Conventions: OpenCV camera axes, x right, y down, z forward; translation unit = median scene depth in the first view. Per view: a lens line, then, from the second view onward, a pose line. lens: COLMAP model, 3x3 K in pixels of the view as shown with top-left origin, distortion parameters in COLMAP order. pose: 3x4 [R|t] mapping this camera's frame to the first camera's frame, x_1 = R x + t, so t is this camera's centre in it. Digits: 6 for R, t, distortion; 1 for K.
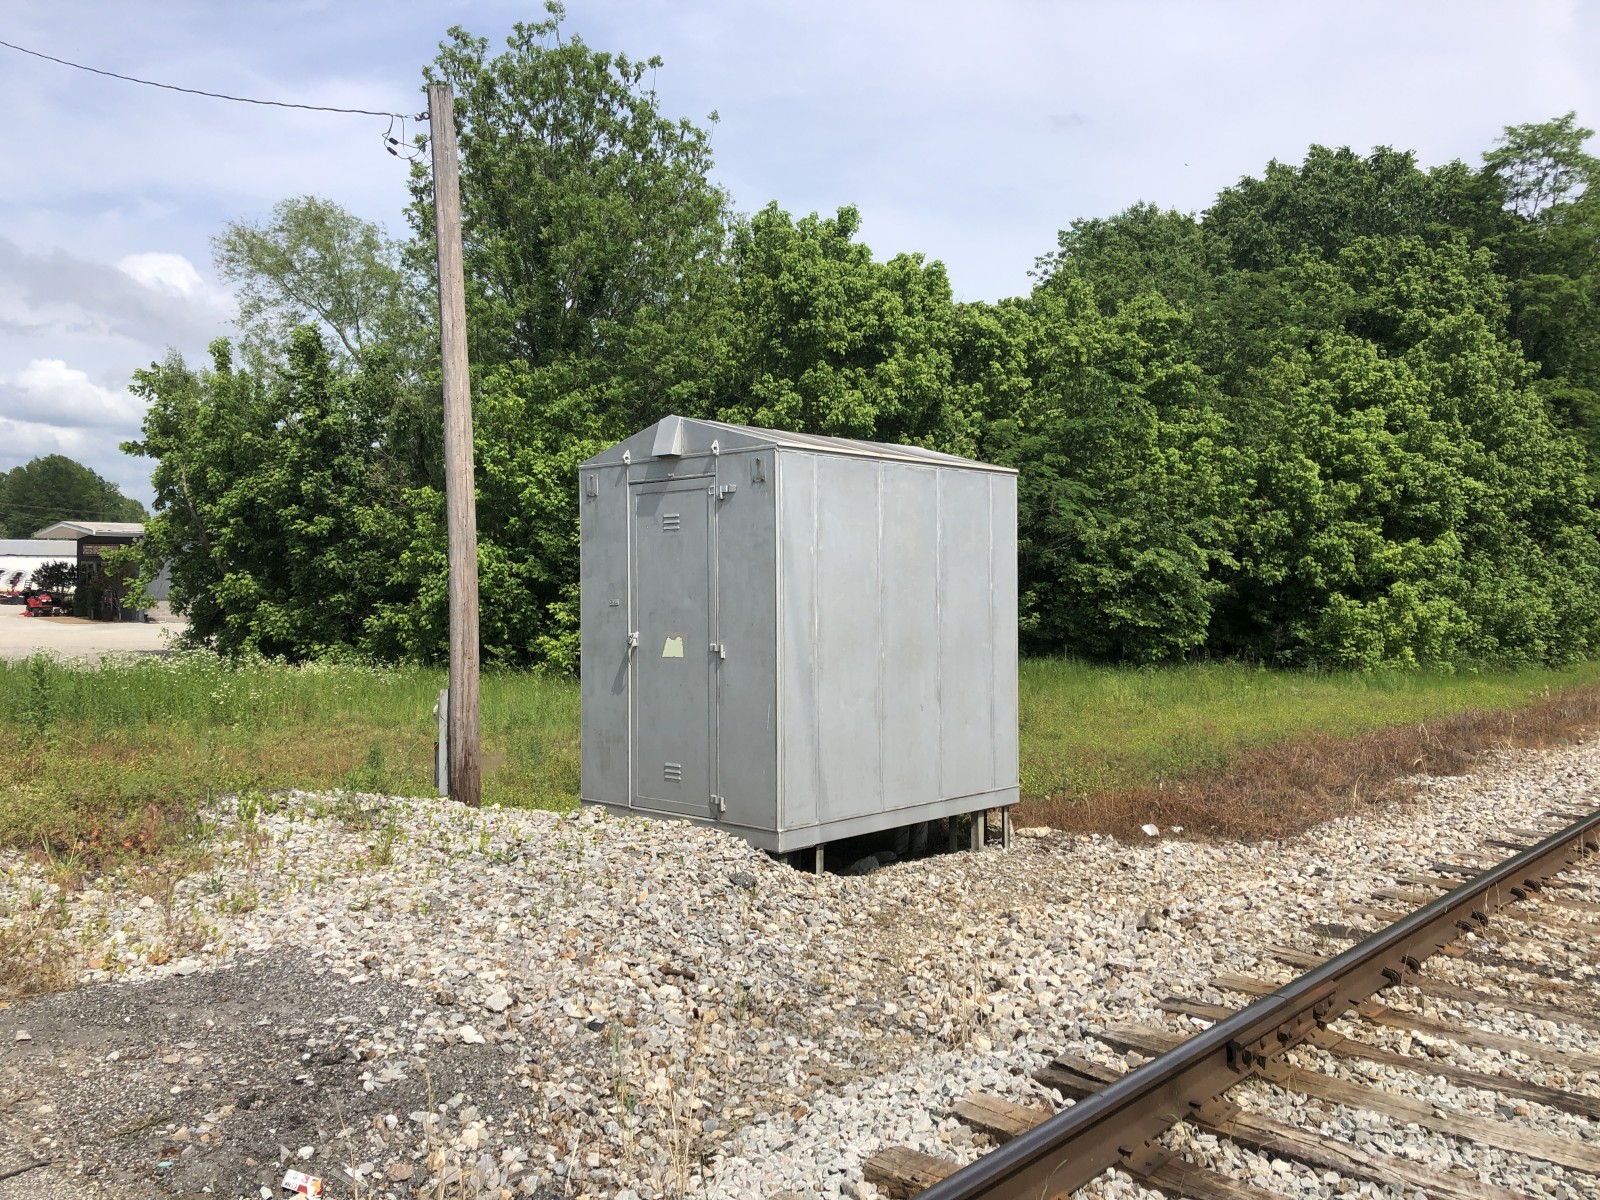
lens RADIAL K [[1296.8, 0, 802.5], [0, 1296.8, 600.6], [0, 0, 1]] dist [0.038199, -0.050598]
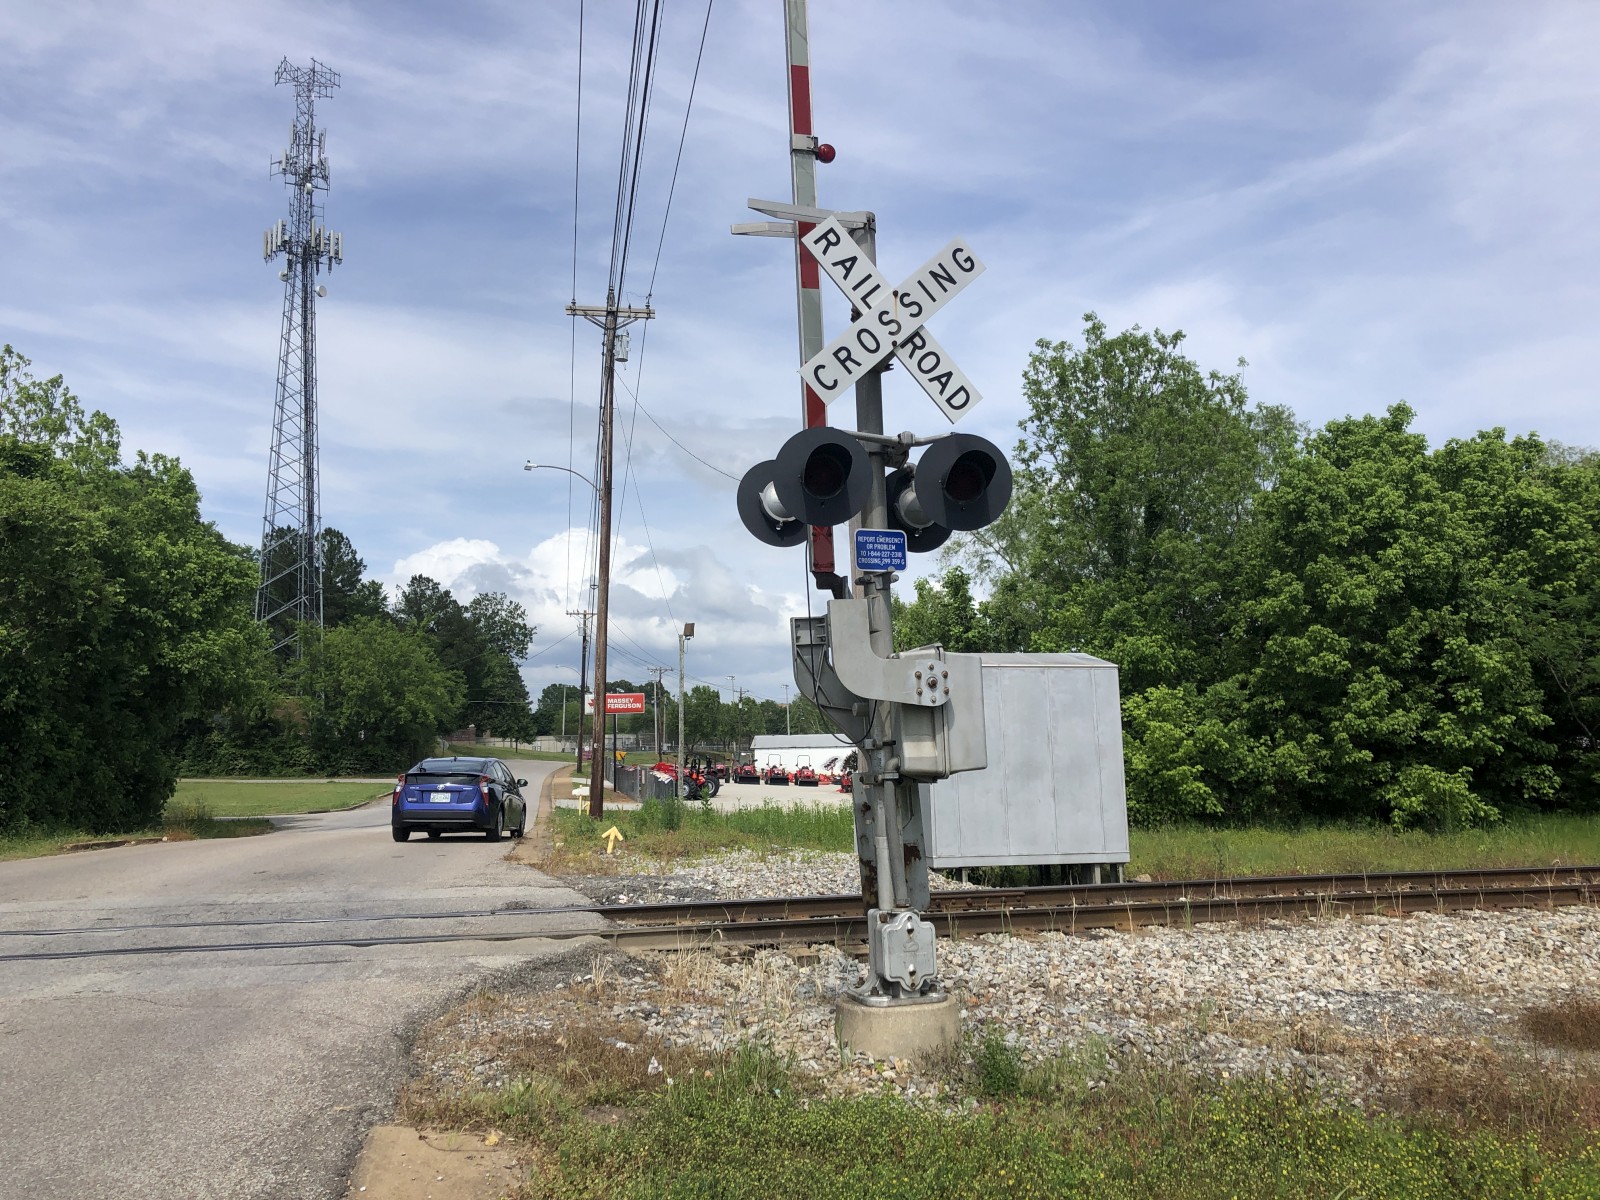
lens RADIAL K [[1296.8, 0, 766.6], [0, 1296.8, 587.9], [0, 0, 1]] dist [0.038199, -0.050598]
pose [[0.811116, -0.099378, -0.576381, 0.552359], [0.011818, 0.988043, -0.153725, 0.040638], [0.584766, 0.117877, 0.802592, -0.465768]]
